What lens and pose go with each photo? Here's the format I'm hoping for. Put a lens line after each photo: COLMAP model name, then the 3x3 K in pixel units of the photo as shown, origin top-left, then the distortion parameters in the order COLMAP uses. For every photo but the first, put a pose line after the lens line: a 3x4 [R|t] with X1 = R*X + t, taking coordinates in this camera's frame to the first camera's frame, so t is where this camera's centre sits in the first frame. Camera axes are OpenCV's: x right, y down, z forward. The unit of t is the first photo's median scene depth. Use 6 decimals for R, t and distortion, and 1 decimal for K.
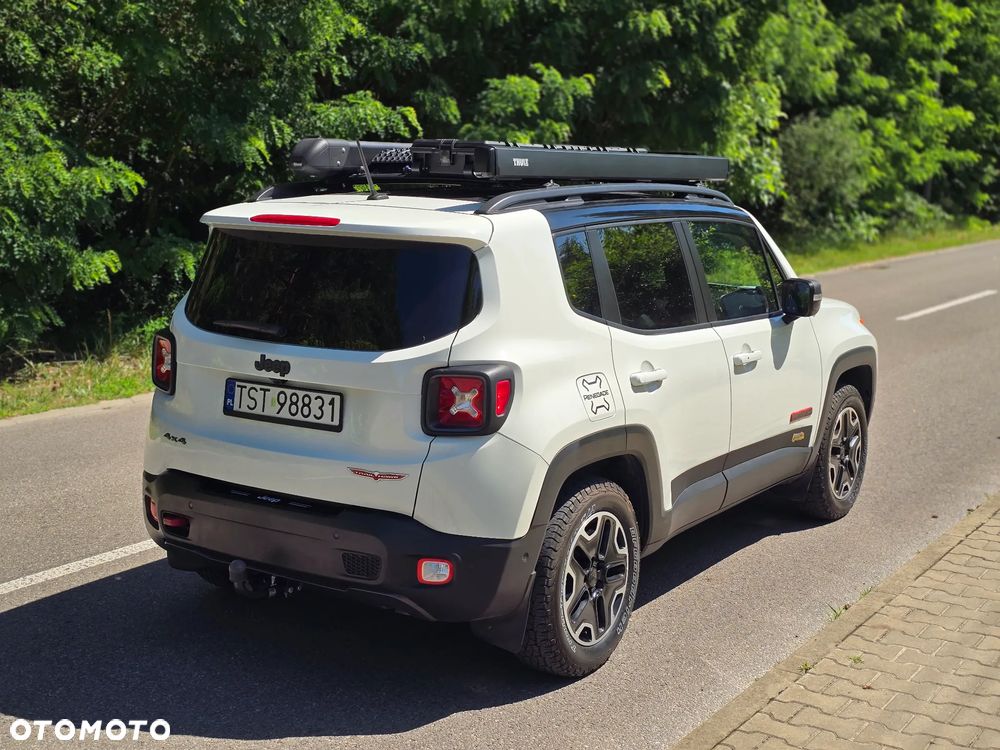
lens RADIAL K [[1340.3, 0, 512.8], [0, 1340.3, 372.2], [0, 0, 1]] dist [0.174471, -0.546660]
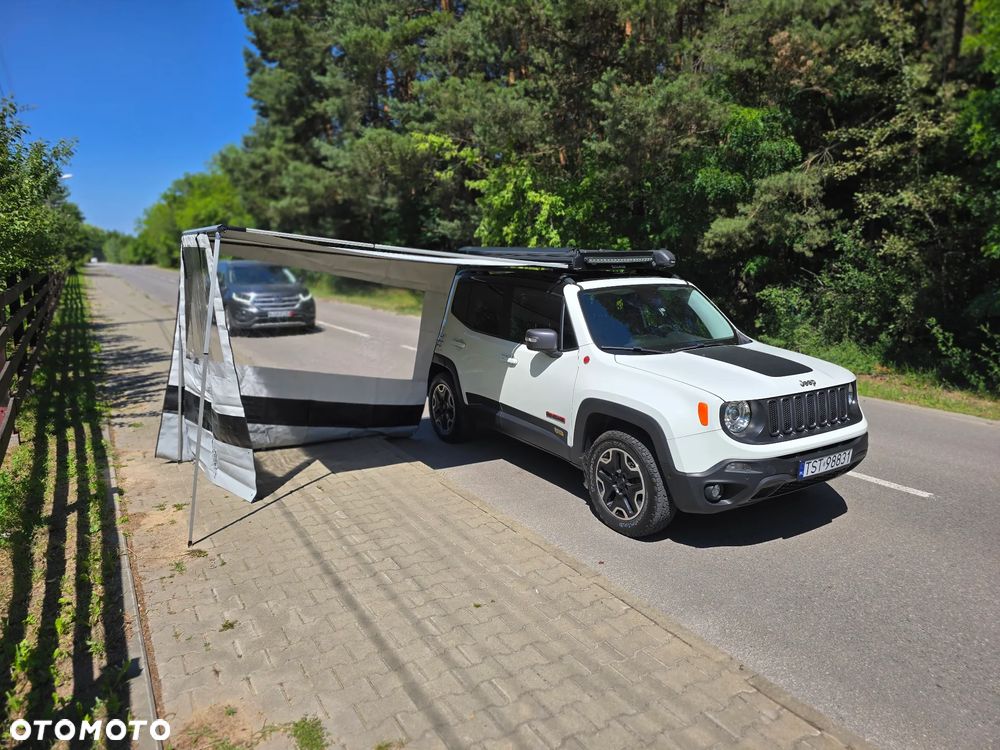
lens RADIAL K [[668.1, 0, 502.8], [0, 668.1, 364.3], [0, 0, 1]] dist [0.049385, -0.055927]
pose [[-0.431954, 0.139777, -0.890998, 0.984212], [-0.142642, 0.964895, 0.220523, -0.204296], [0.890544, 0.222349, -0.396853, 1.309057]]
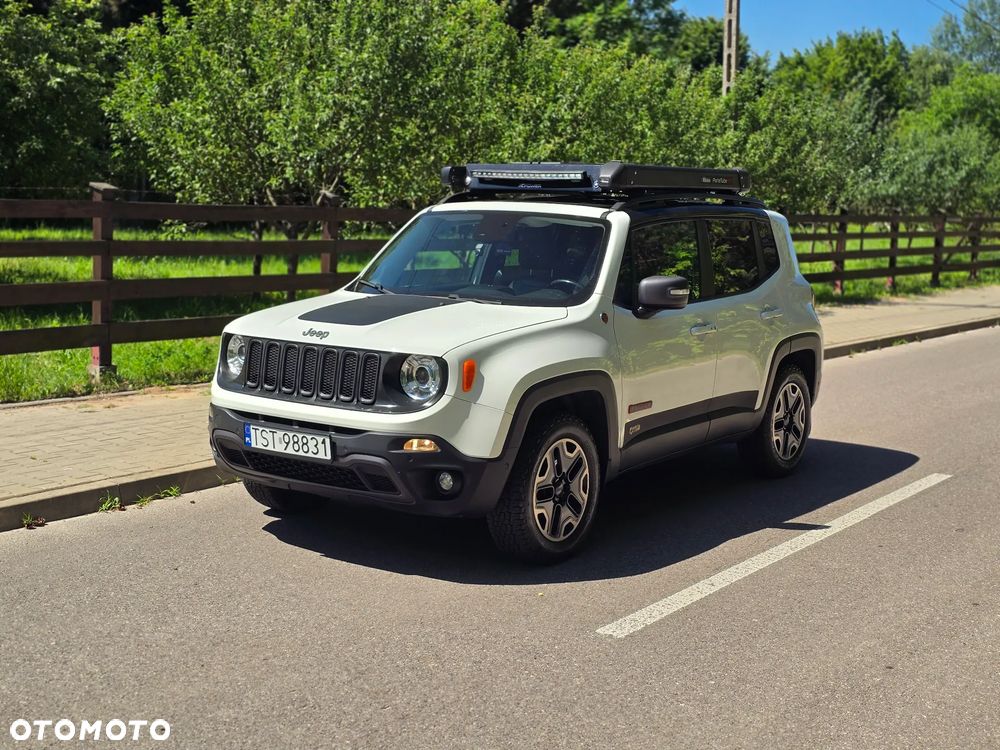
lens RADIAL K [[1340.3, 0, 512.8], [0, 1340.3, 372.2], [0, 0, 1]] dist [0.174471, -0.546660]
pose [[-0.998522, -0.049747, 0.021892, 0.057324], [-0.041369, 0.956876, 0.287537, -0.342940], [-0.035252, 0.286206, -0.957519, 2.280607]]
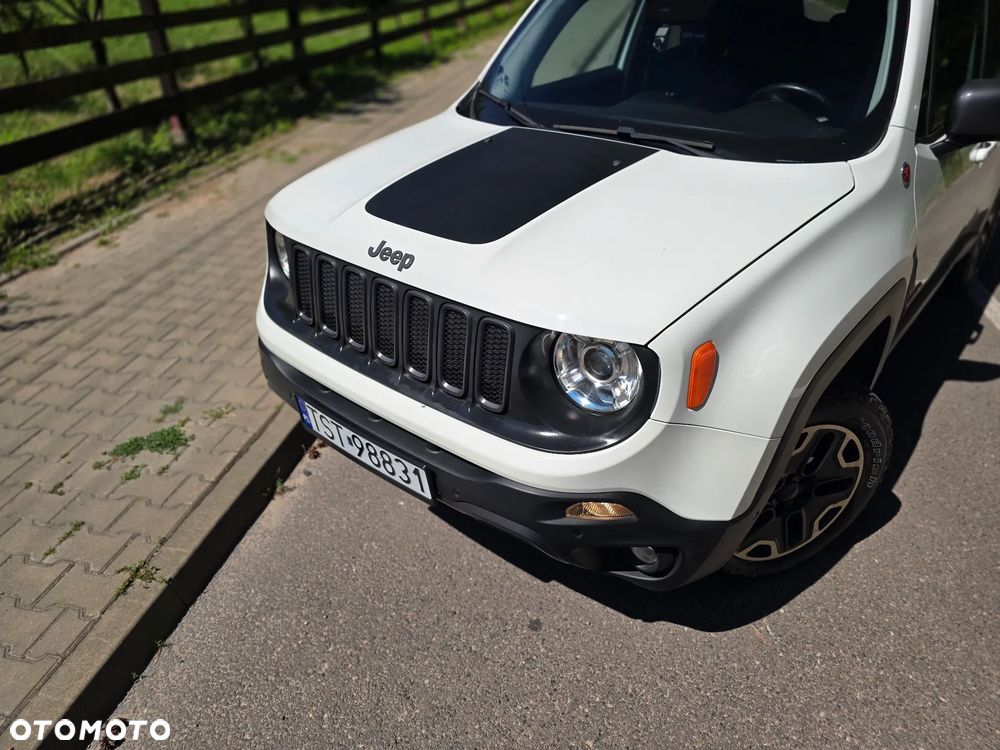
lens RADIAL K [[668.1, 0, 502.8], [0, 668.1, 364.3], [0, 0, 1]] dist [0.049385, -0.055927]
pose [[-0.992018, -0.058716, 0.111596, 0.151099], [0.027918, 0.760756, 0.648438, -0.214412], [-0.122970, 0.646377, -0.753044, 1.540208]]
